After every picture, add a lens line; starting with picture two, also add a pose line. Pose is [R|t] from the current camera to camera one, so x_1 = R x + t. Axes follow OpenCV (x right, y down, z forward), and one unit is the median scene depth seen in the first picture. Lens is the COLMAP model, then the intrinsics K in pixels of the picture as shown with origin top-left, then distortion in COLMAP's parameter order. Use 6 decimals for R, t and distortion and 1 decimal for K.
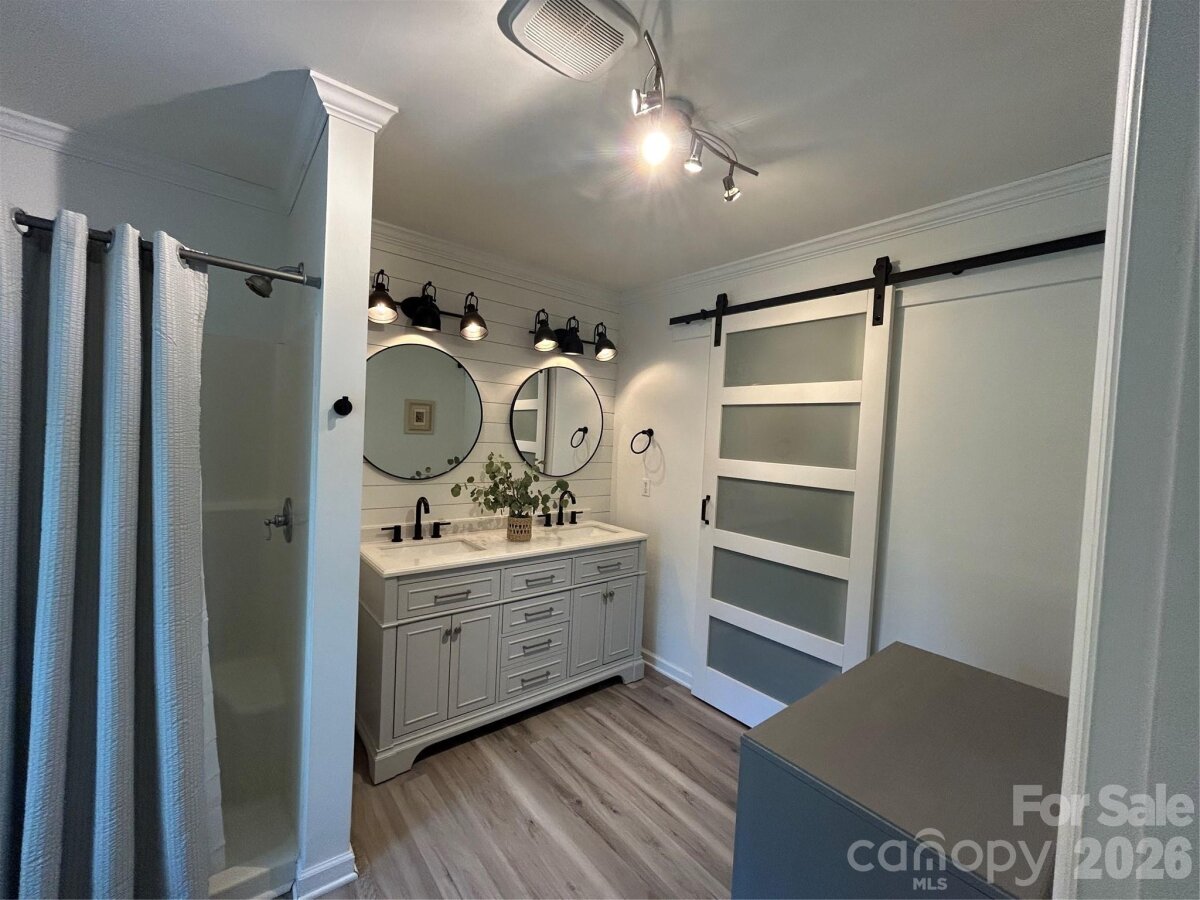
lens RADIAL K [[482.8, 0, 600.0], [0, 482.8, 450.0], [0, 0, 1]] dist [0.000202, 0.000118]
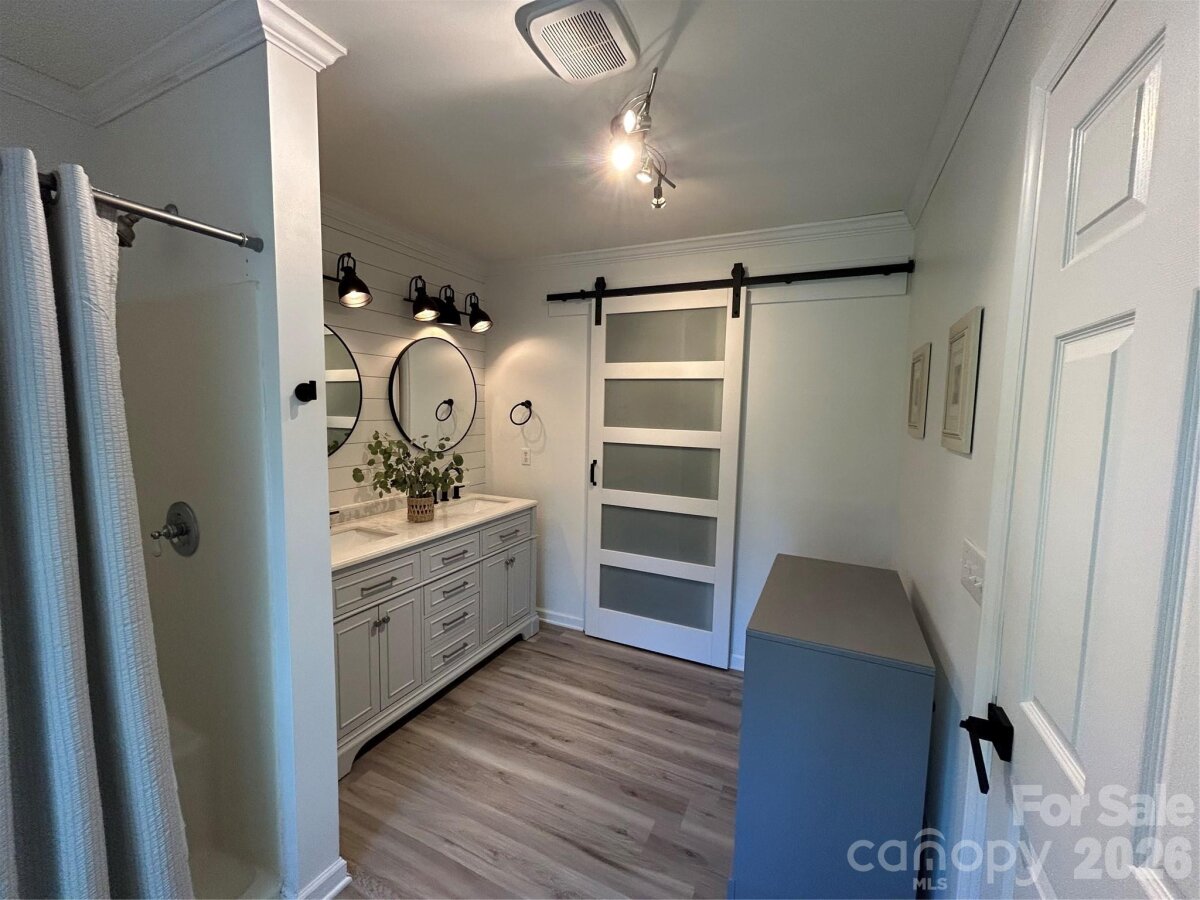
lens RADIAL K [[482.8, 0, 600.0], [0, 482.8, 450.0], [0, 0, 1]] dist [0.000202, 0.000118]
pose [[0.907130, -0.066164, 0.415617, -0.238641], [0.035107, 0.996019, 0.081936, -0.021275], [-0.419384, -0.059736, 0.905842, -0.020581]]
